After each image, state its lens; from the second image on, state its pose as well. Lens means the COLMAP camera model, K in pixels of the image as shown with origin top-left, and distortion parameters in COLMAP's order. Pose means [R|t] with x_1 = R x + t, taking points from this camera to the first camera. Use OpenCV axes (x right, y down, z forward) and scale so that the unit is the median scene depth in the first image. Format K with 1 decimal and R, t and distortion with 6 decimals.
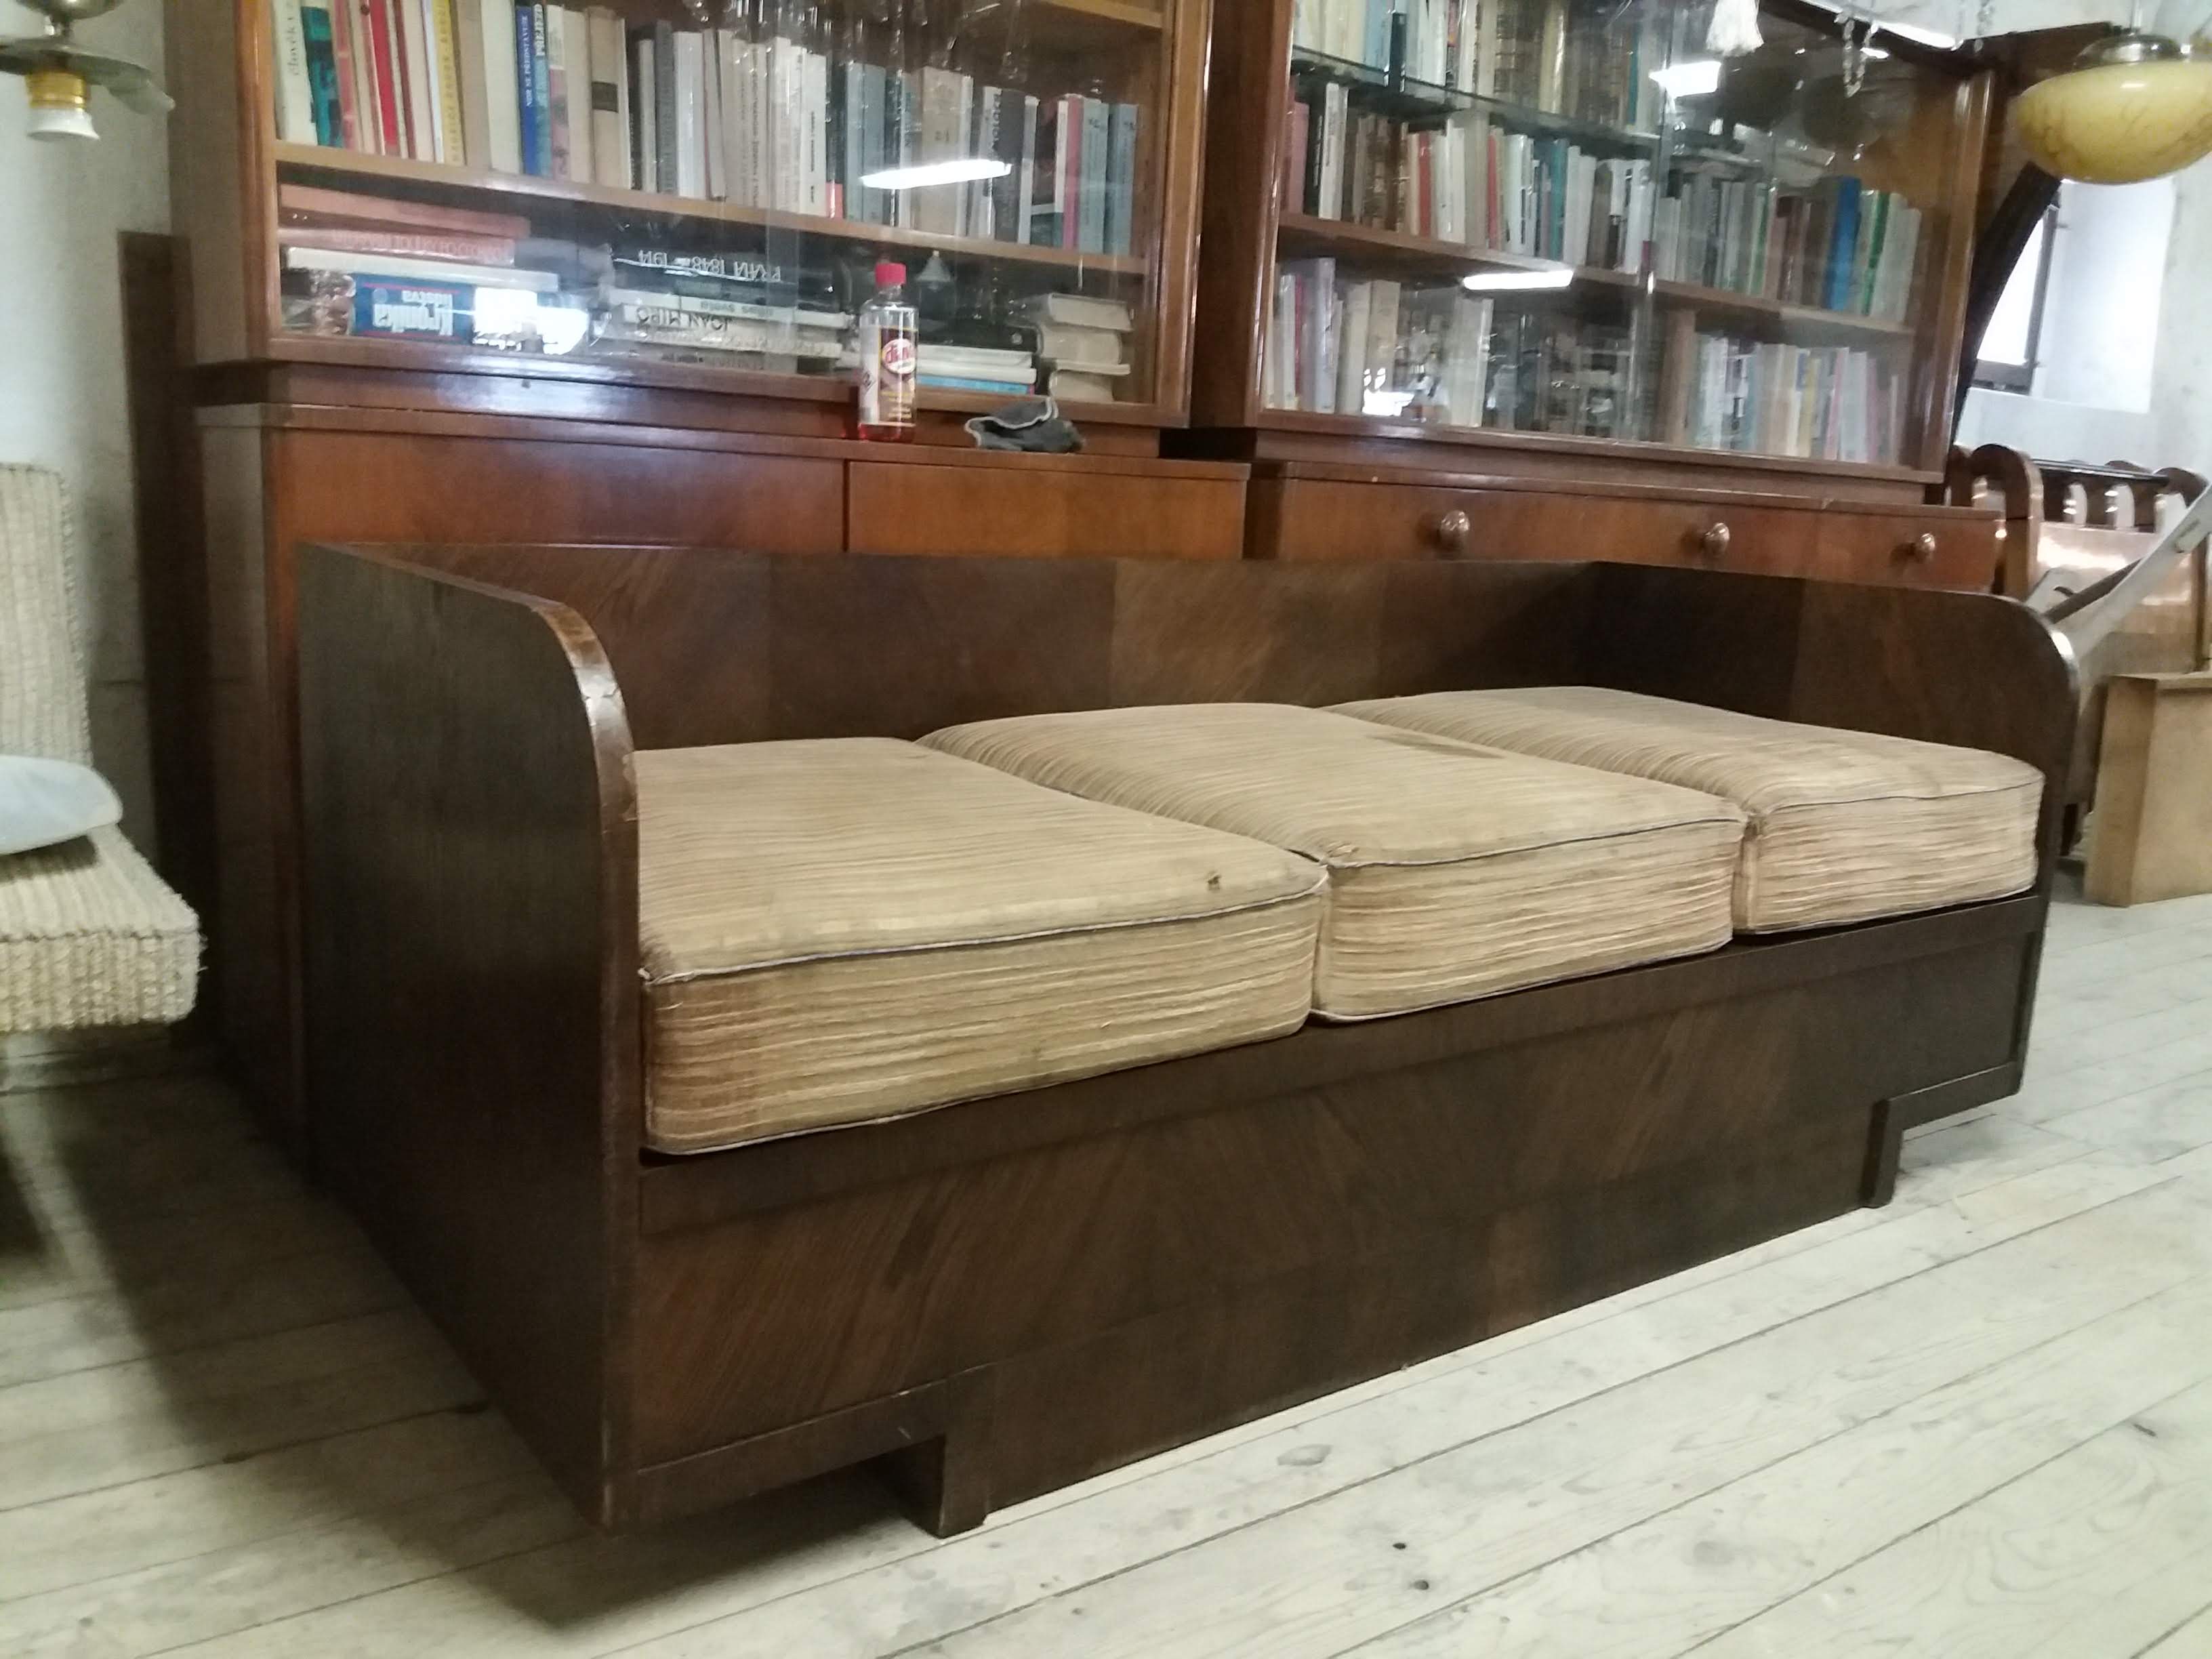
lens RADIAL K [[1824.7, 0, 1106.2], [0, 1824.7, 818.7], [0, 0, 1]] dist [-0.007461, -0.015934]
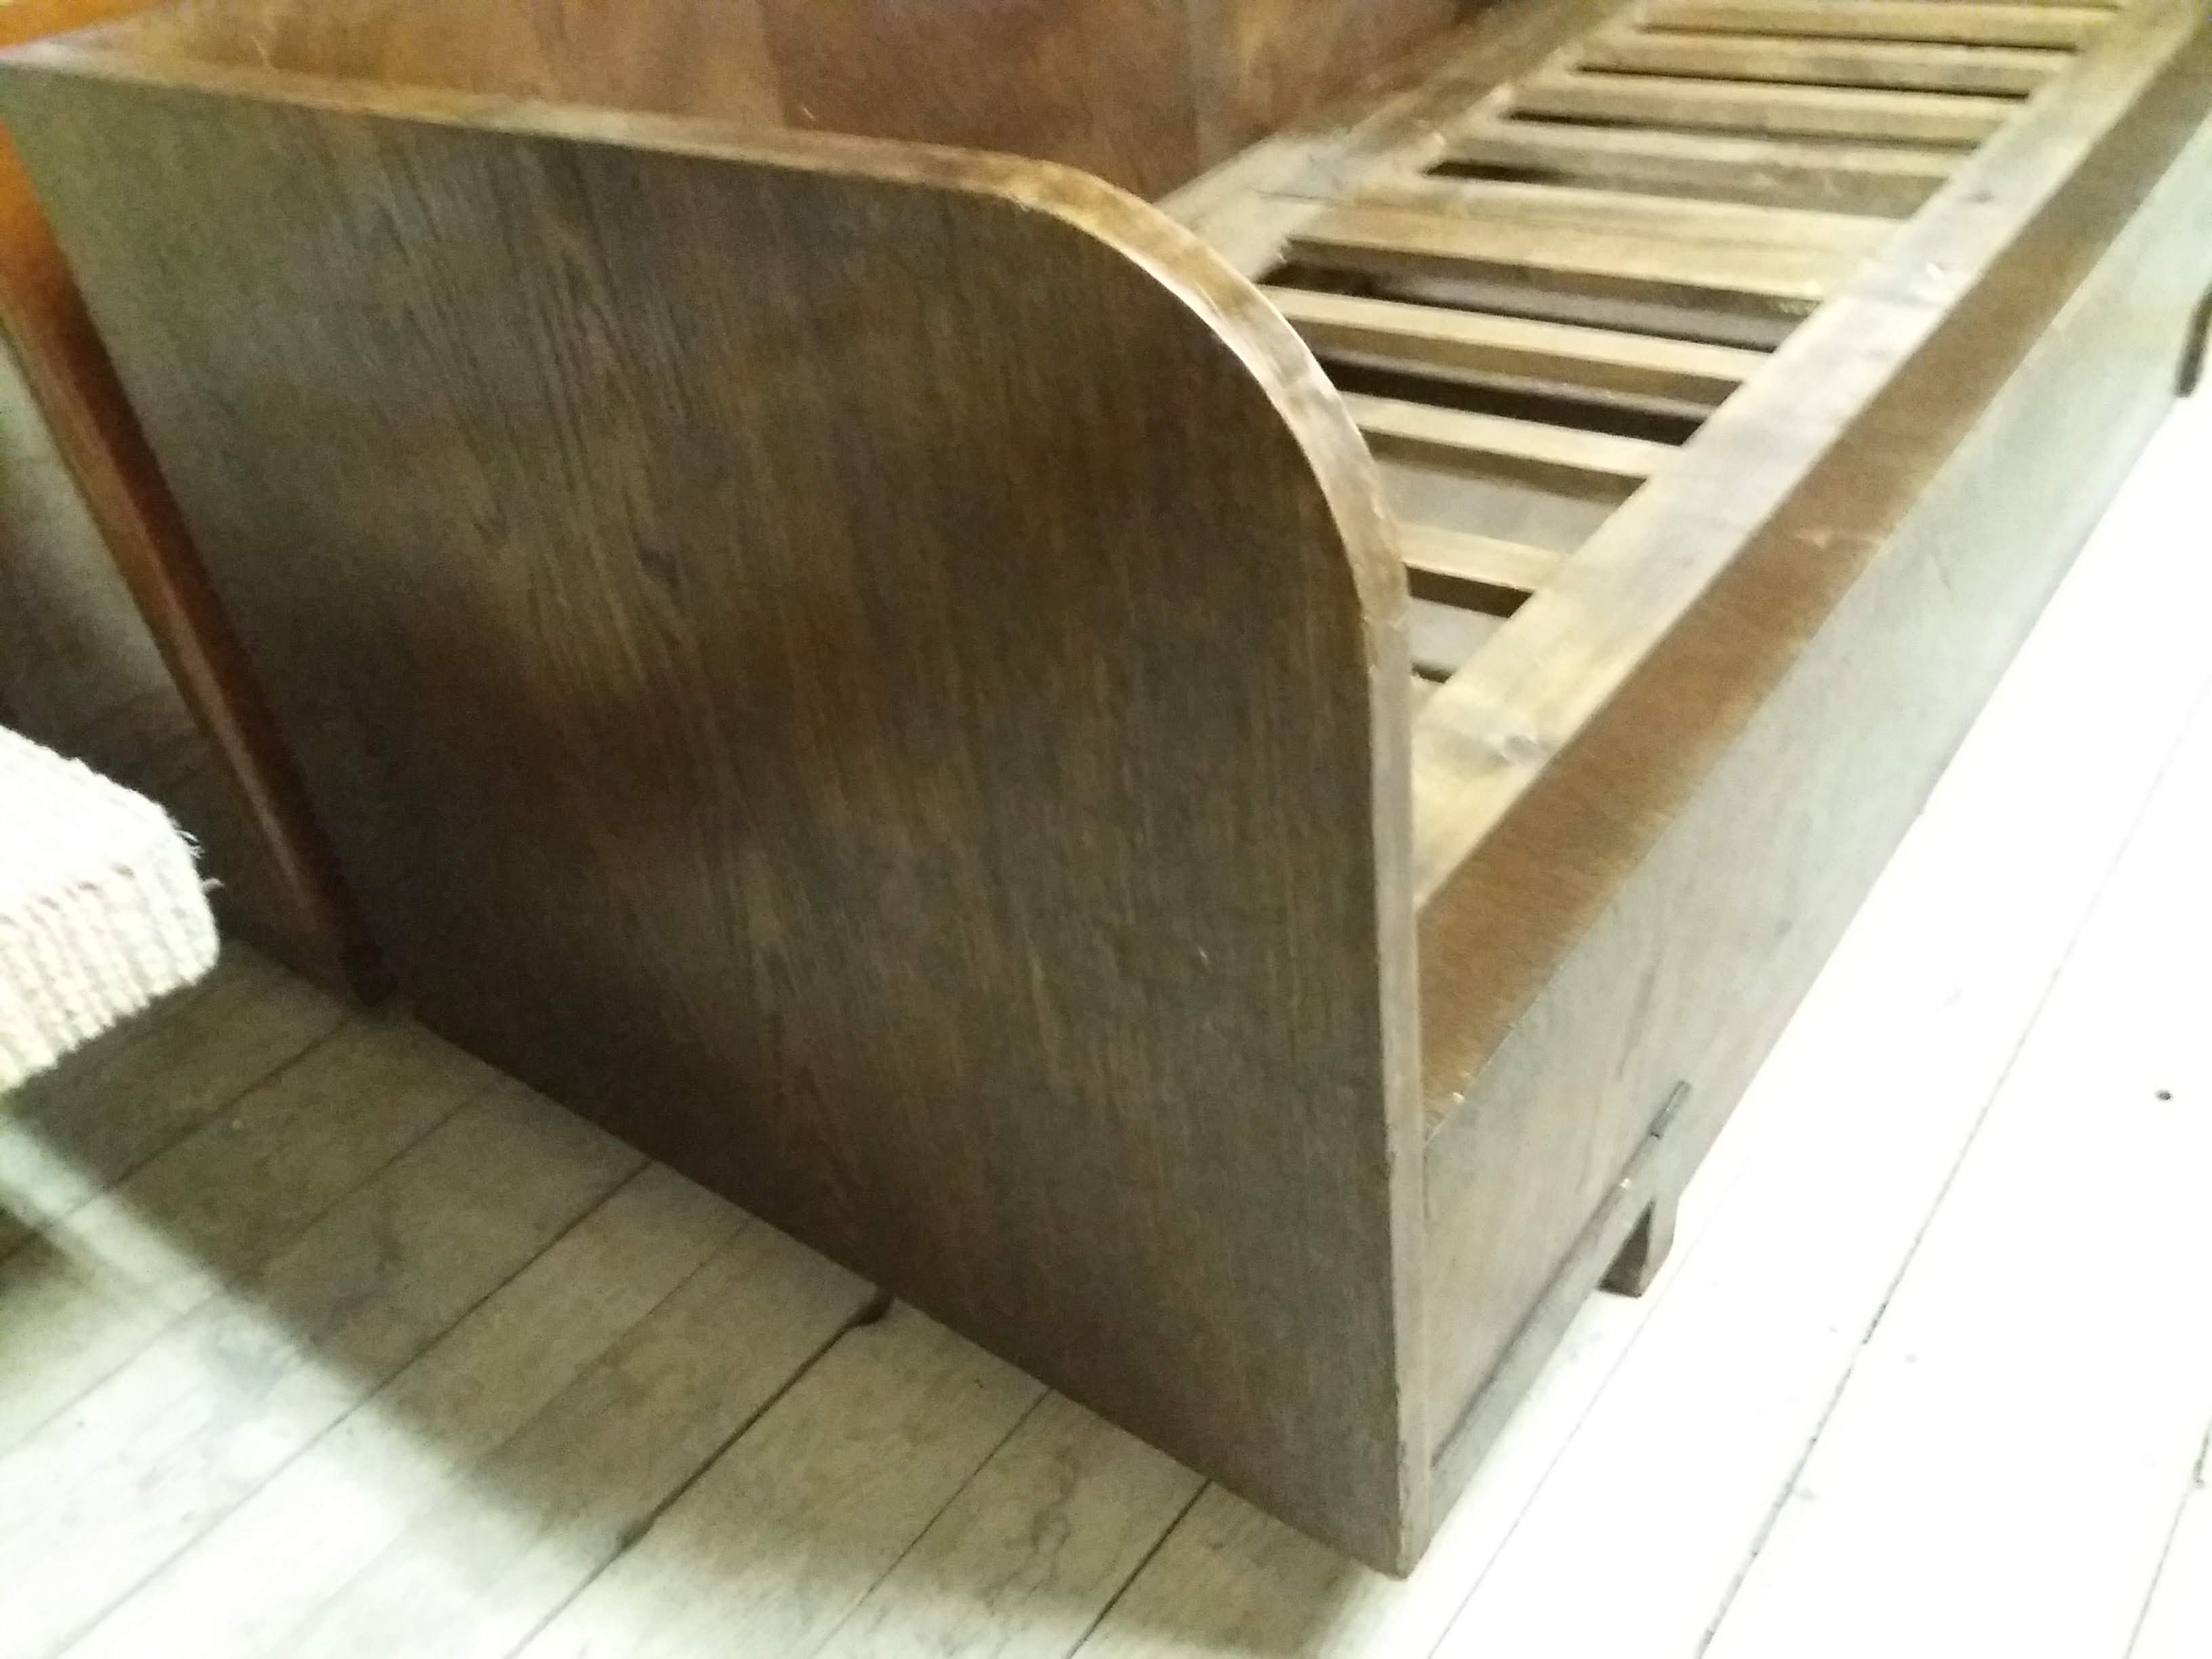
lens RADIAL K [[1821.6, 0, 1100.1], [0, 1821.6, 835.8], [0, 0, 1]] dist [-0.016472, 0.003267]
pose [[0.943539, -0.304103, 0.131358, -0.236530], [0.218942, 0.870073, 0.441630, -0.098062], [-0.248592, -0.387935, 0.887529, 0.331943]]
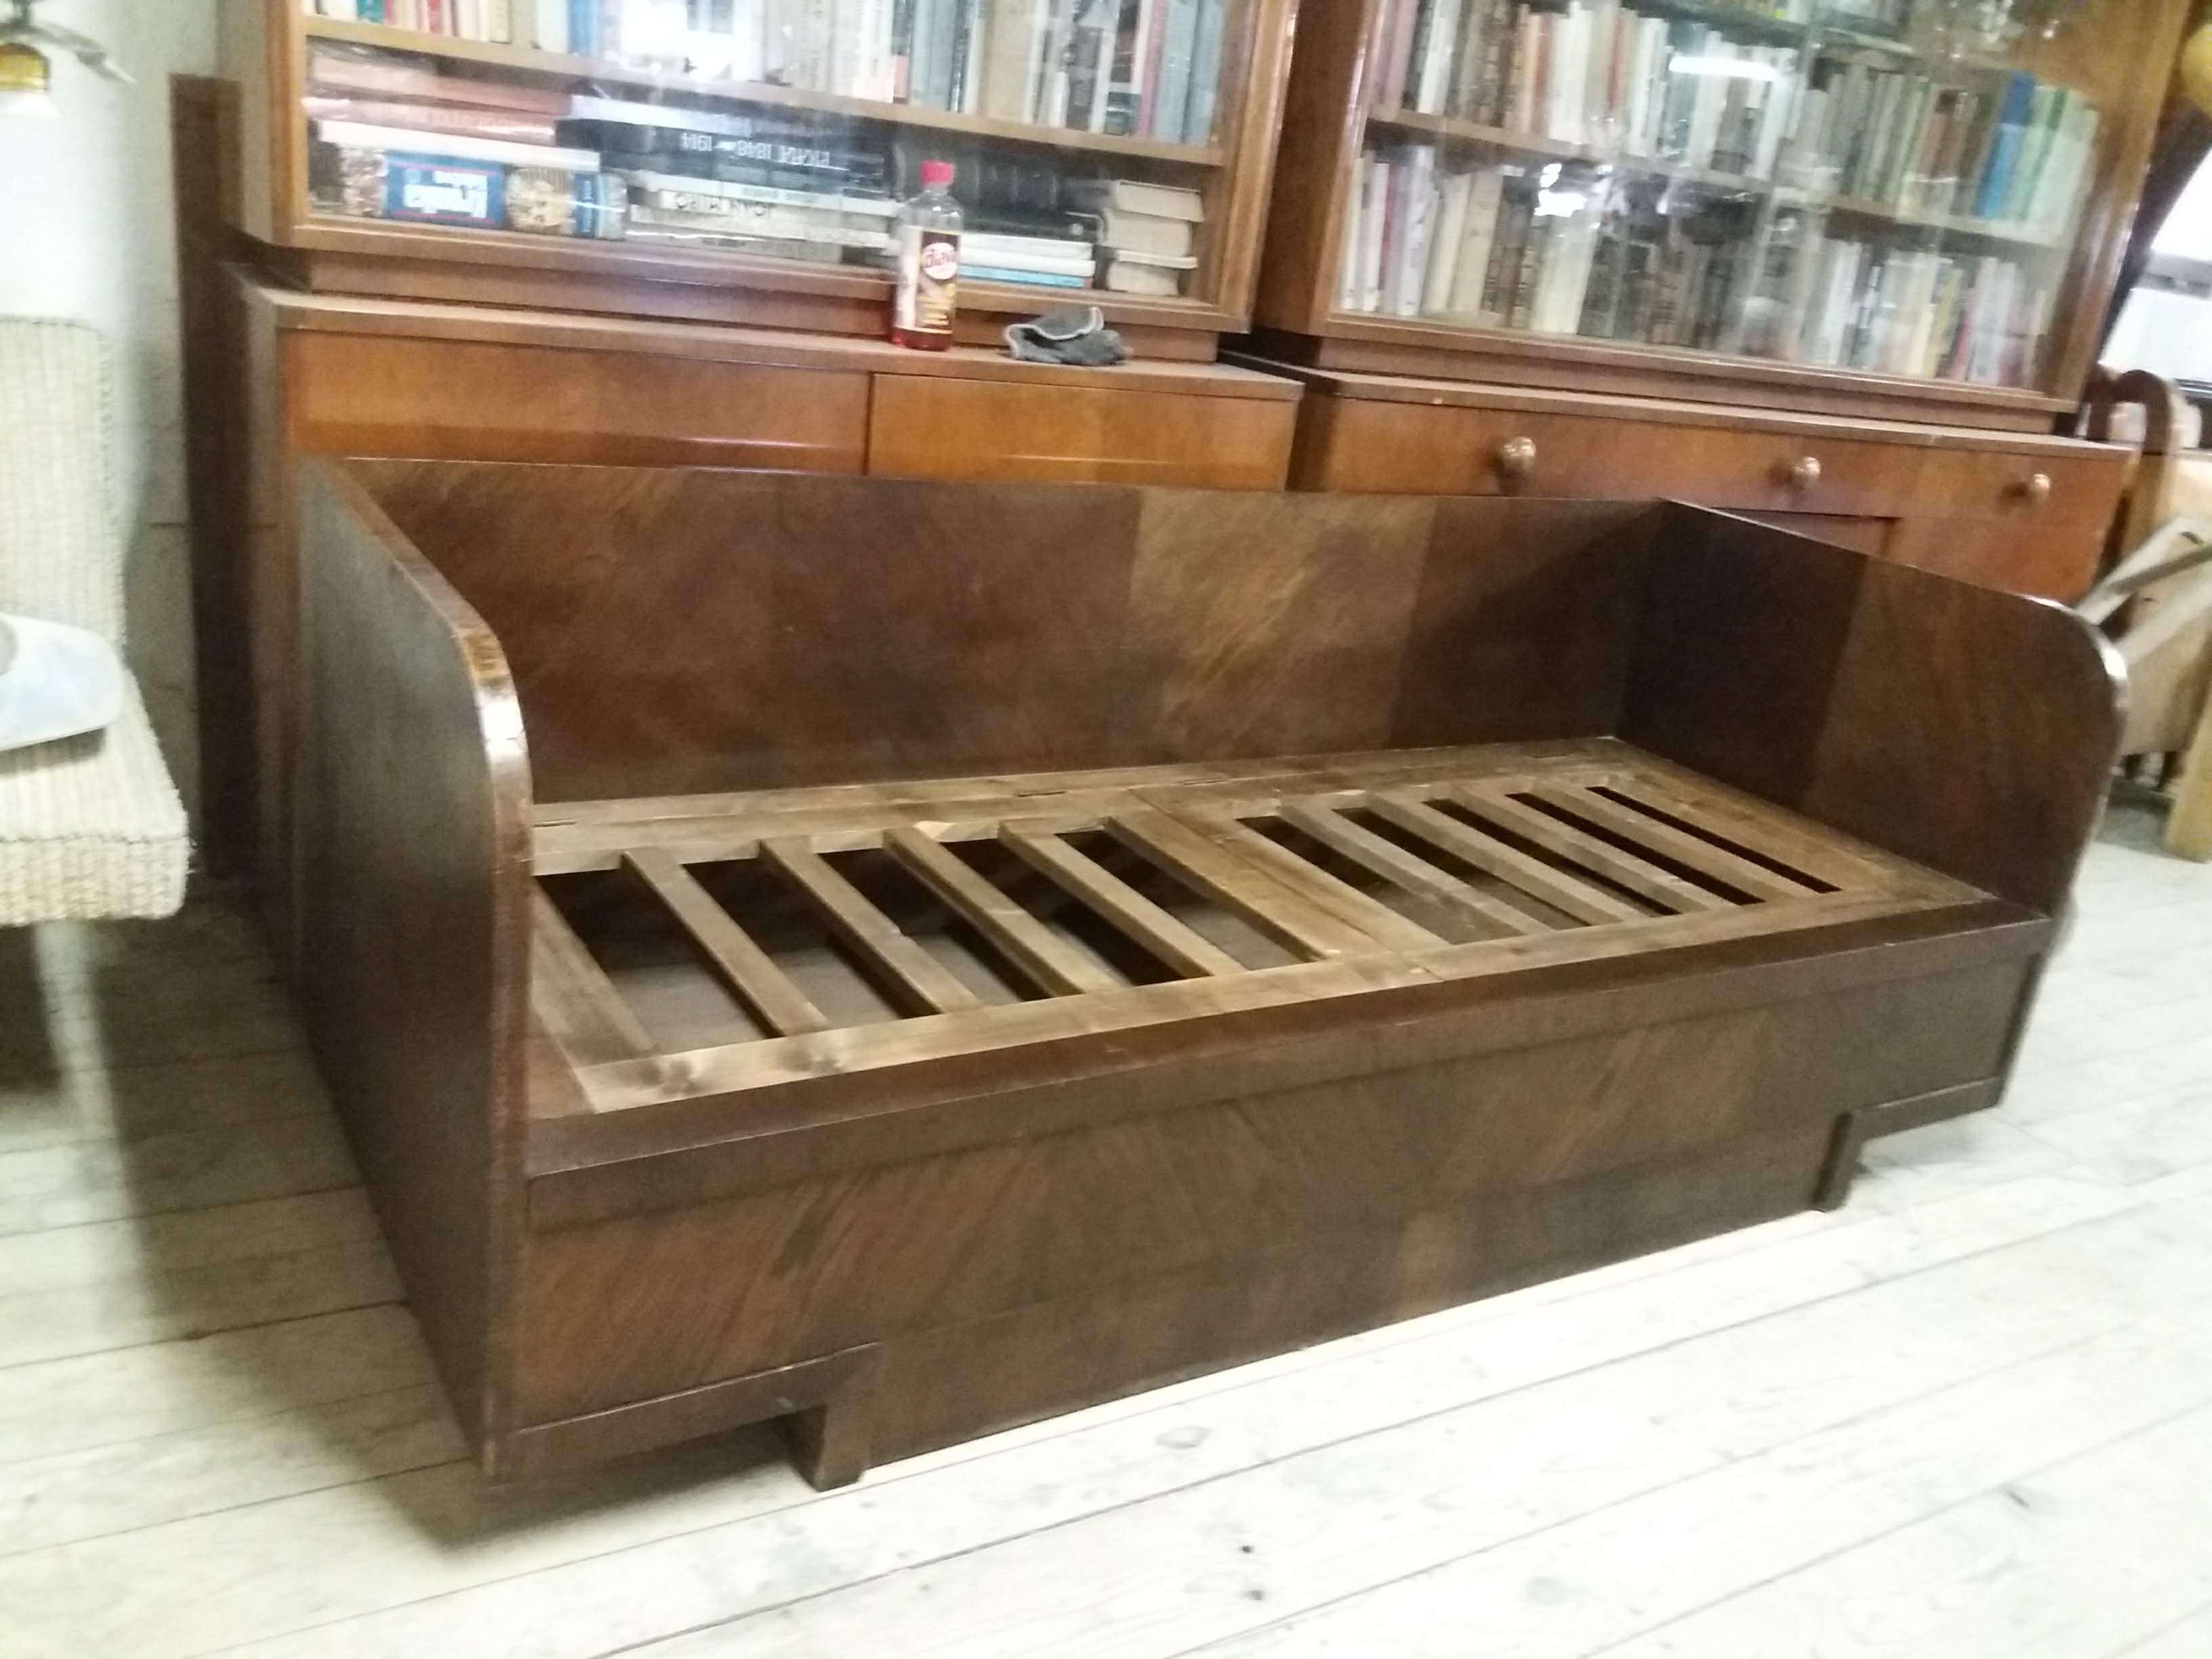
lens RADIAL K [[1821.6, 0, 1100.1], [0, 1821.6, 835.8], [0, 0, 1]] dist [-0.016472, 0.003267]
pose [[0.993231, 0.099962, -0.059160, 0.068174], [-0.091085, 0.986323, 0.137369, -0.102702], [0.072082, -0.131051, 0.988752, 0.002434]]
